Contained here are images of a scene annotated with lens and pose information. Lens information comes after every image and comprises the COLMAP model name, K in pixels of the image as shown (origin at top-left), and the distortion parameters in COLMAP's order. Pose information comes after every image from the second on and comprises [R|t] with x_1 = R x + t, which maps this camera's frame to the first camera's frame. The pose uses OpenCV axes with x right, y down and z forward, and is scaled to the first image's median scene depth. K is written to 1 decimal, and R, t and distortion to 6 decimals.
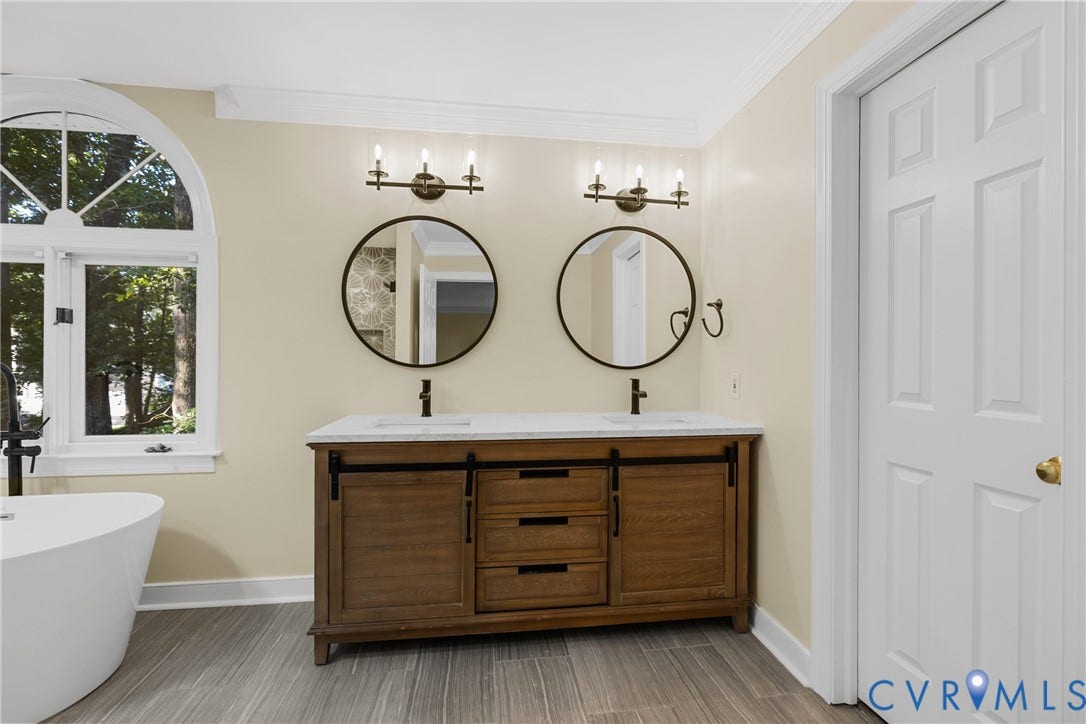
lens RADIAL K [[457.1, 0, 541.6], [0, 457.1, 357.7], [0, 0, 1]] dist [0.002082, 0.000150]
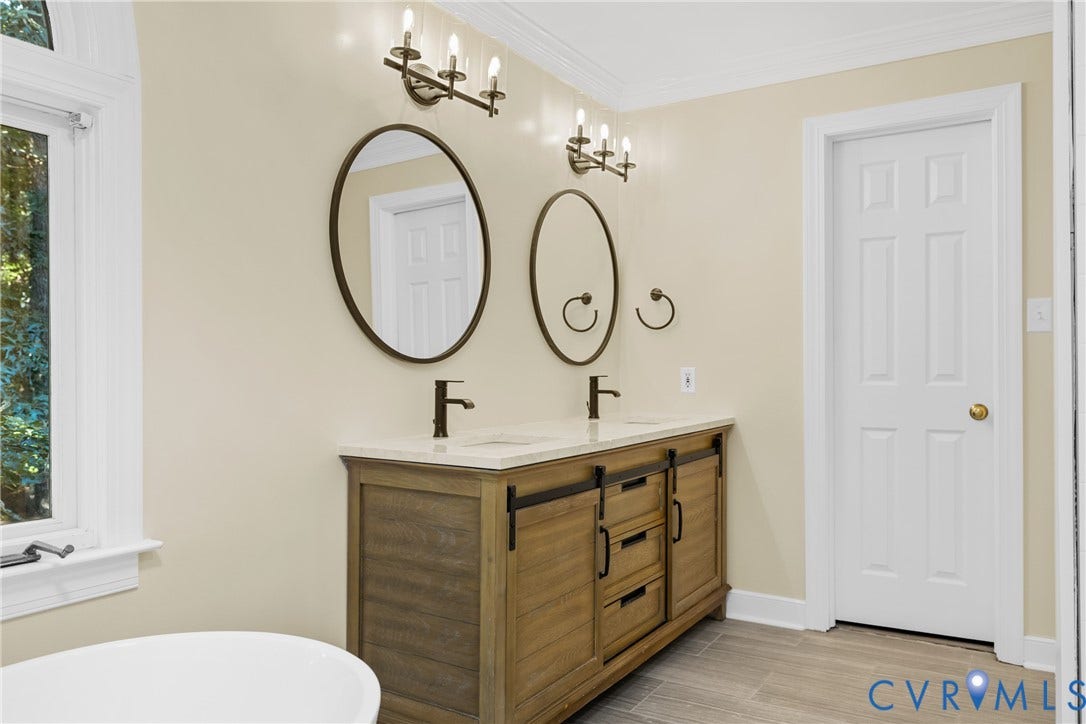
lens RADIAL K [[796.0, 0, 541.4], [0, 796.0, 364.0], [0, 0, 1]] dist [0.002346, -0.002356]
pose [[0.638452, -0.004759, 0.769647, -1.288903], [0.006181, 0.999980, 0.001055, 0.028347], [-0.769636, 0.004084, 0.638469, 0.191448]]
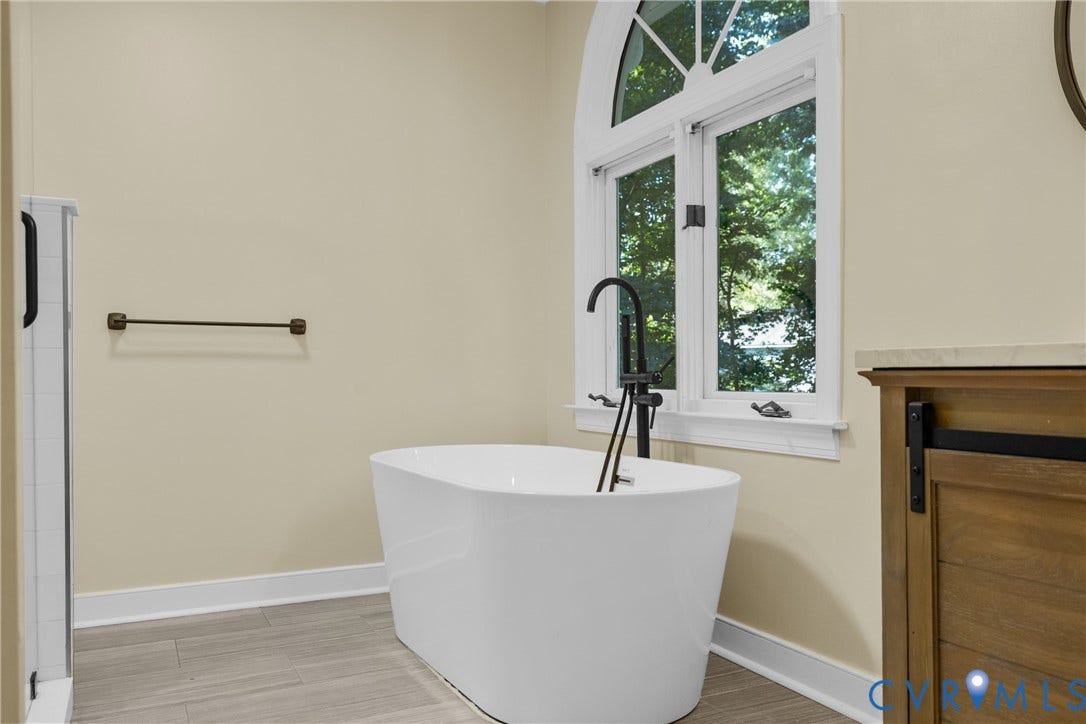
lens RADIAL K [[864.2, 0, 554.8], [0, 864.2, 386.3], [0, 0, 1]] dist [0.011911, -0.006857]
pose [[0.330488, 0.006771, -0.943786, 0.157126], [0.008726, 0.999910, 0.010229, 0.181116], [0.943770, -0.011616, 0.330399, 0.427260]]
